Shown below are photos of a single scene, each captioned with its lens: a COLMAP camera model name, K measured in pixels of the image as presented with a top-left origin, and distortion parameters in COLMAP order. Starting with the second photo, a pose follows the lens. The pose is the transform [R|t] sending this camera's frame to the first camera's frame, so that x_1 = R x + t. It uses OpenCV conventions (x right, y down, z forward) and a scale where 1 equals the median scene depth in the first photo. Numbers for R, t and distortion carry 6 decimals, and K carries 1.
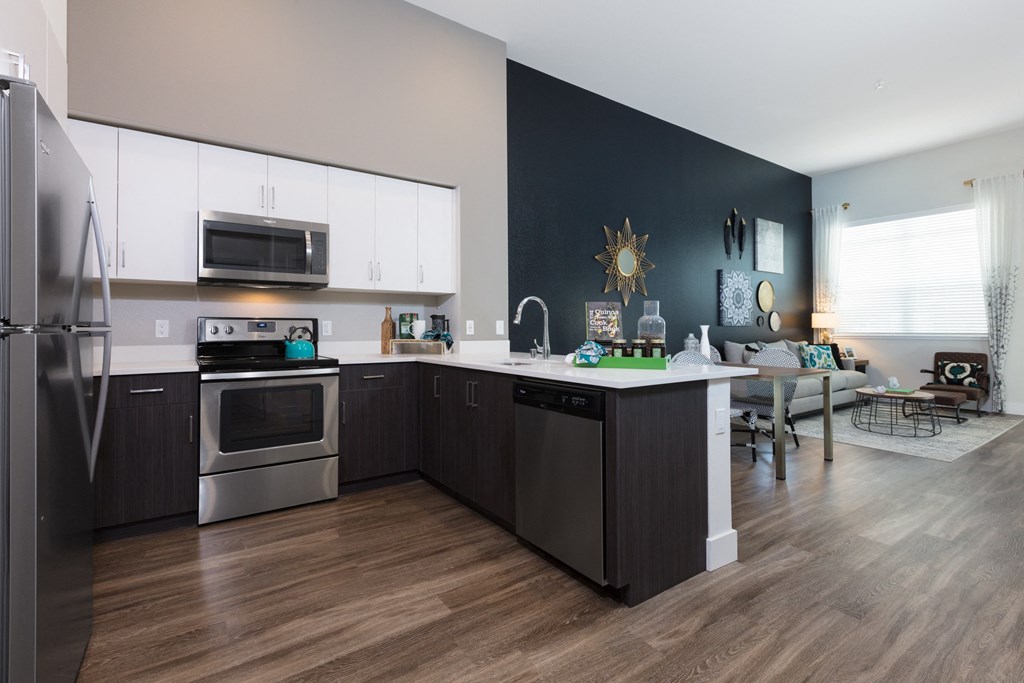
lens RADIAL K [[460.2, 0, 506.3], [0, 460.2, 329.0], [0, 0, 1]] dist [0.000472, -0.000152]
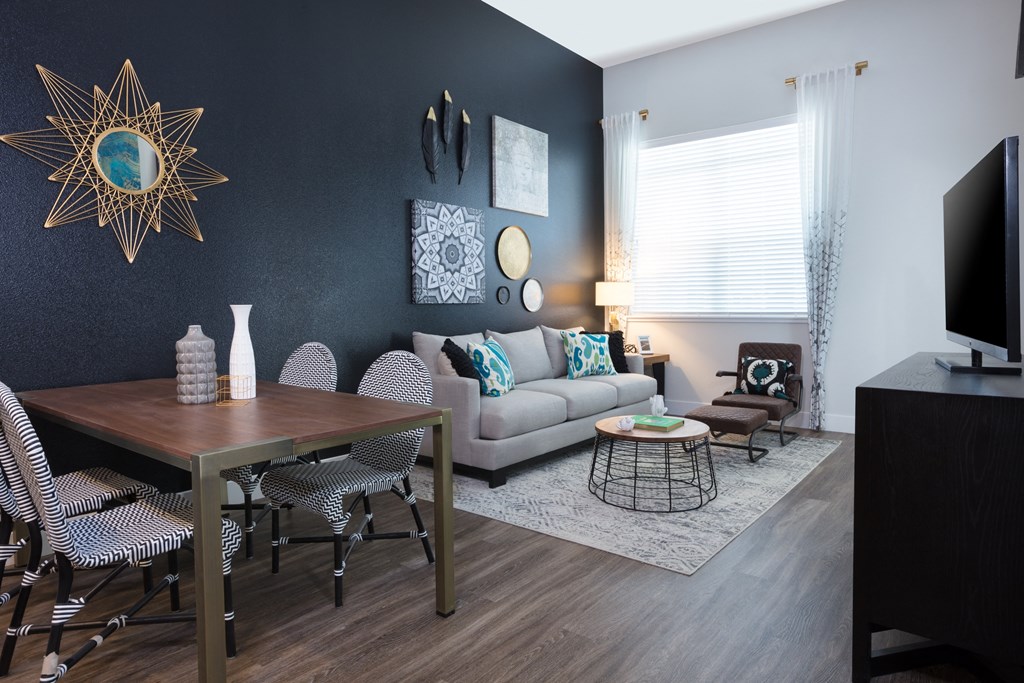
lens RADIAL K [[618.2, 0, 512.0], [0, 618.2, 341.5], [0, 0, 1]] dist [0.002793, 0.001502]
pose [[0.955186, -0.023623, 0.295062, 0.355752], [0.007420, 0.998408, 0.055916, -0.001832], [-0.295913, -0.051221, 0.953841, 0.258315]]
